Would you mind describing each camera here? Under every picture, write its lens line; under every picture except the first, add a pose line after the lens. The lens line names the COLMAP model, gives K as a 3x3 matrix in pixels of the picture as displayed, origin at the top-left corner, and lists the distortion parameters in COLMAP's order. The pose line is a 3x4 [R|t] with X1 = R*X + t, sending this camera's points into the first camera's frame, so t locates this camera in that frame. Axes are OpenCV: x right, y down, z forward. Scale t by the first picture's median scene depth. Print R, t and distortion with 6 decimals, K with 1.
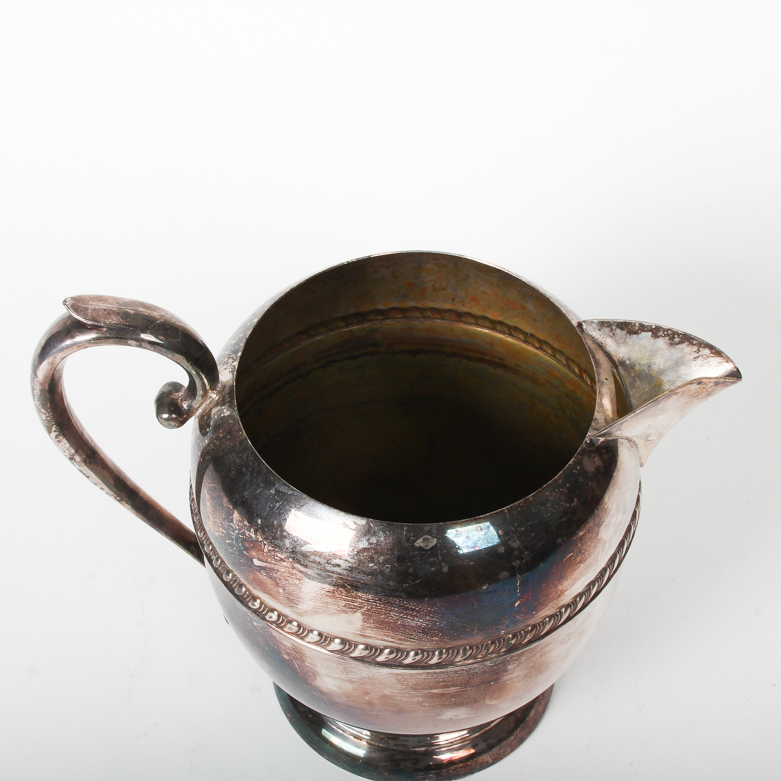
lens RADIAL K [[1341.2, 0, 393.5], [0, 1341.2, 392.3], [0, 0, 1]] dist [-0.049618, 0.000000]
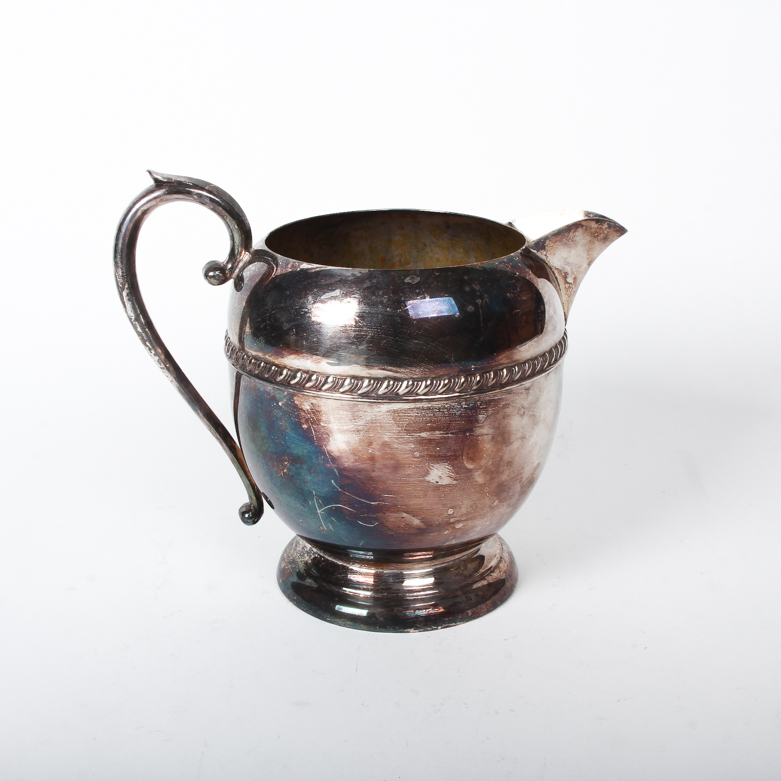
lens RADIAL K [[1341.2, 0, 389.5], [0, 1341.2, 387.8], [0, 0, 1]] dist [-0.049618, 0.000000]
pose [[0.997621, -0.023340, 0.064862, -0.083186], [0.051284, 0.880047, -0.472110, 0.782639], [-0.046063, 0.474313, 0.879150, -0.144710]]
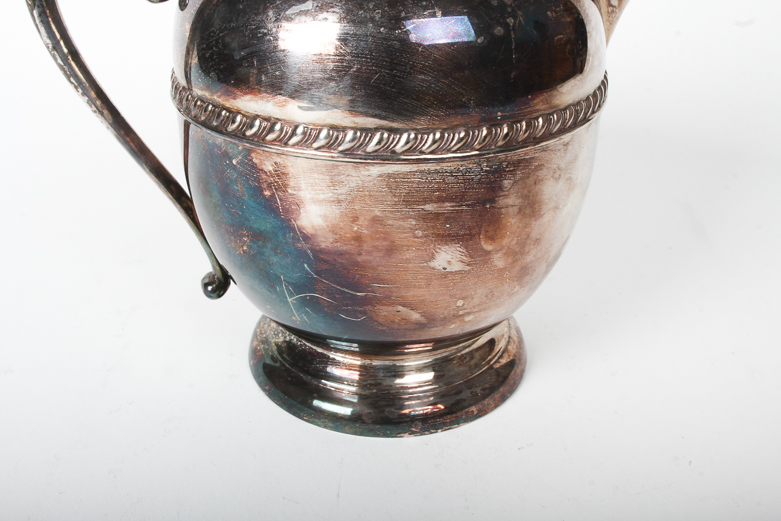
lens RADIAL K [[891.2, 0, 390.5], [0, 891.2, 258.5], [0, 0, 1]] dist [-0.075400, 0.000000]
pose [[0.996512, -0.026386, 0.079163, -0.045461], [0.051039, 0.943268, -0.328086, 0.456446], [-0.066015, 0.330982, 0.941325, 0.427737]]
